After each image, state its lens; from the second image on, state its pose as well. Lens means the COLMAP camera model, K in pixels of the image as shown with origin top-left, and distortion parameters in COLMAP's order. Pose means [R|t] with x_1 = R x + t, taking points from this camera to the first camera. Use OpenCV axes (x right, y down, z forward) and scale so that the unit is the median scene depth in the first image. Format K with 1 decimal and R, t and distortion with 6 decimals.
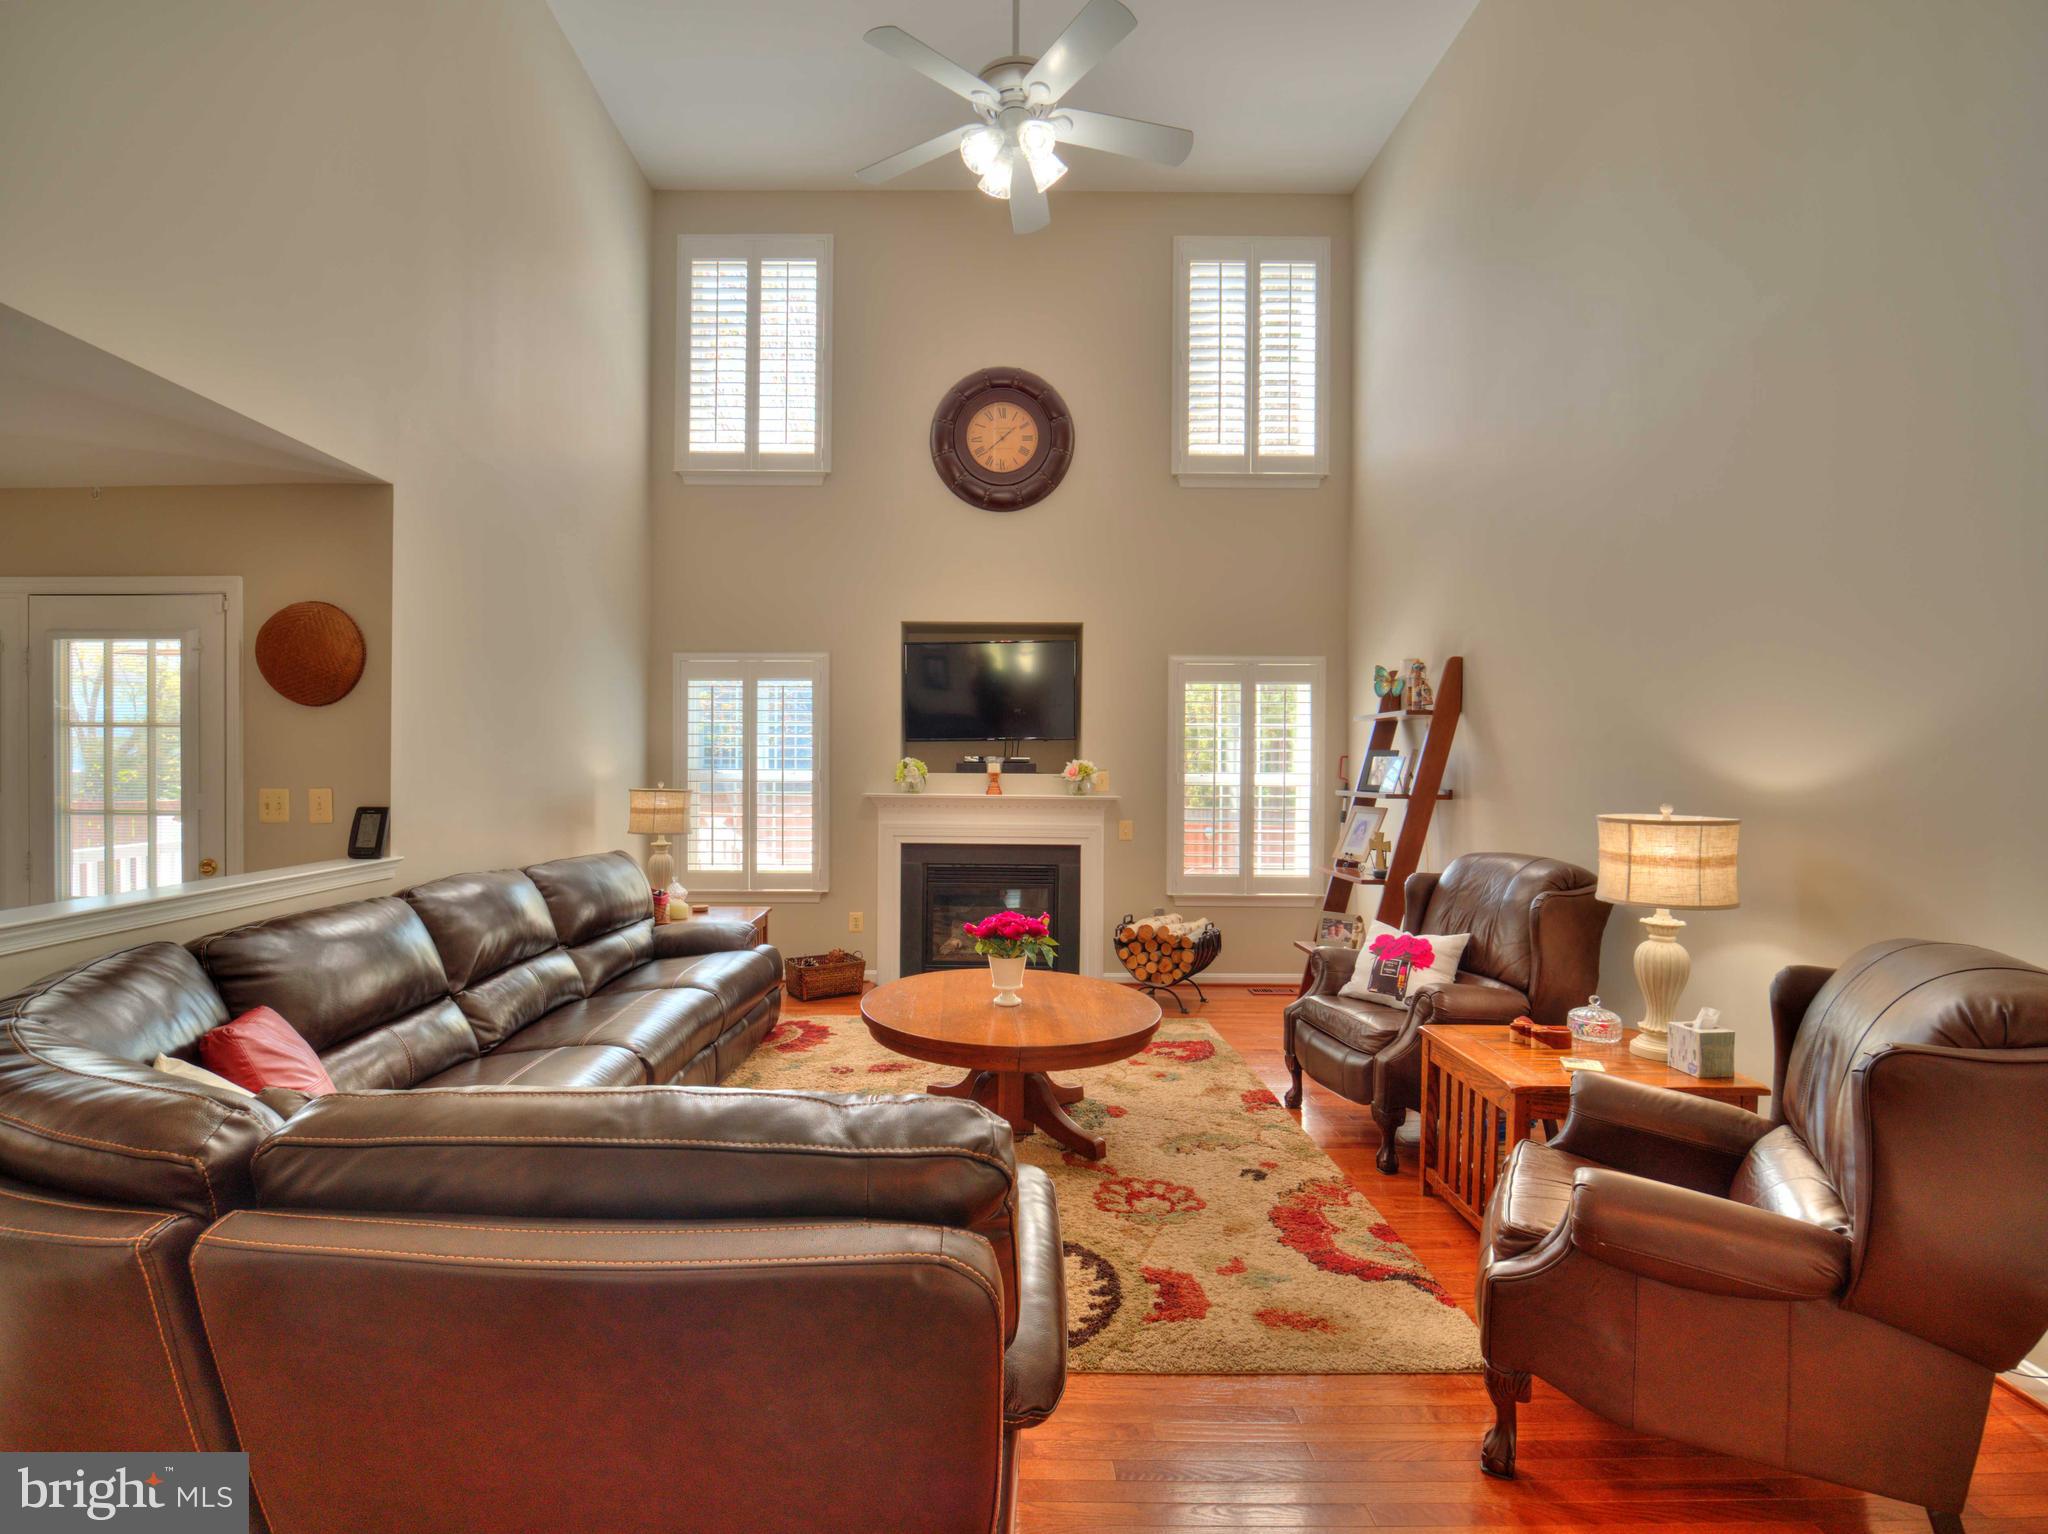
lens RADIAL K [[980.1, 0, 1027.1], [0, 980.1, 758.5], [0, 0, 1]] dist [-0.001822, -0.000776]
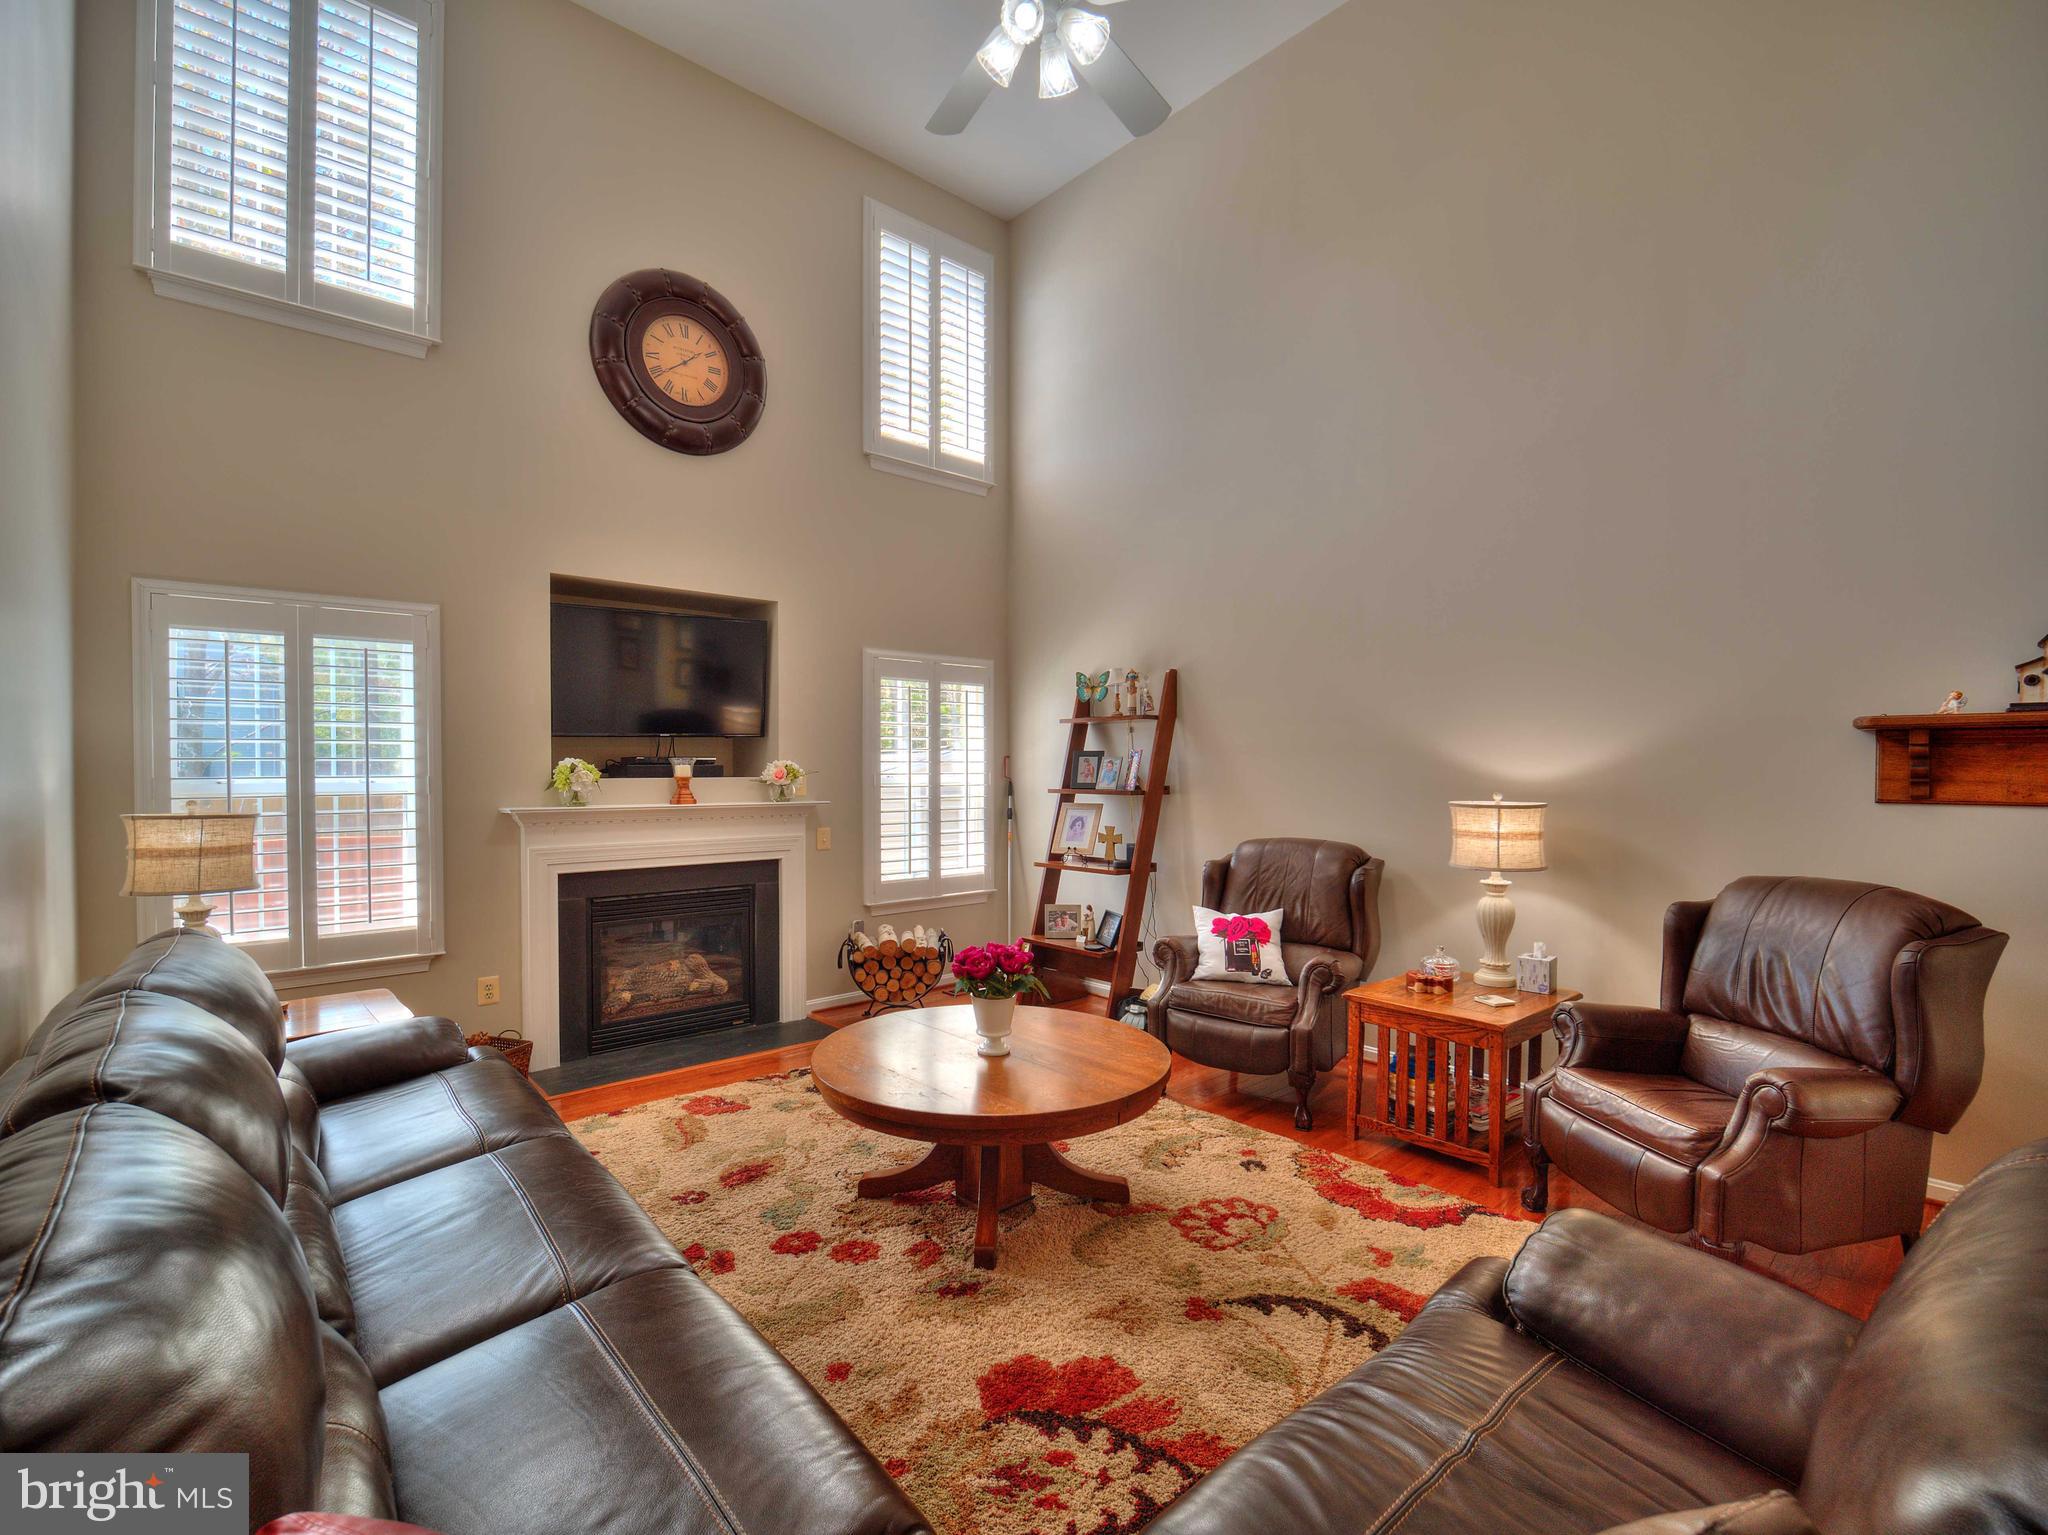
lens RADIAL K [[930.7, 0, 1026.6], [0, 930.7, 761.4], [0, 0, 1]] dist [-0.002067, -0.005673]
pose [[0.747196, -0.004480, 0.664588, -0.329409], [0.001457, 0.999986, 0.005103, -0.001642], [-0.664602, -0.002845, 0.747192, 0.242222]]
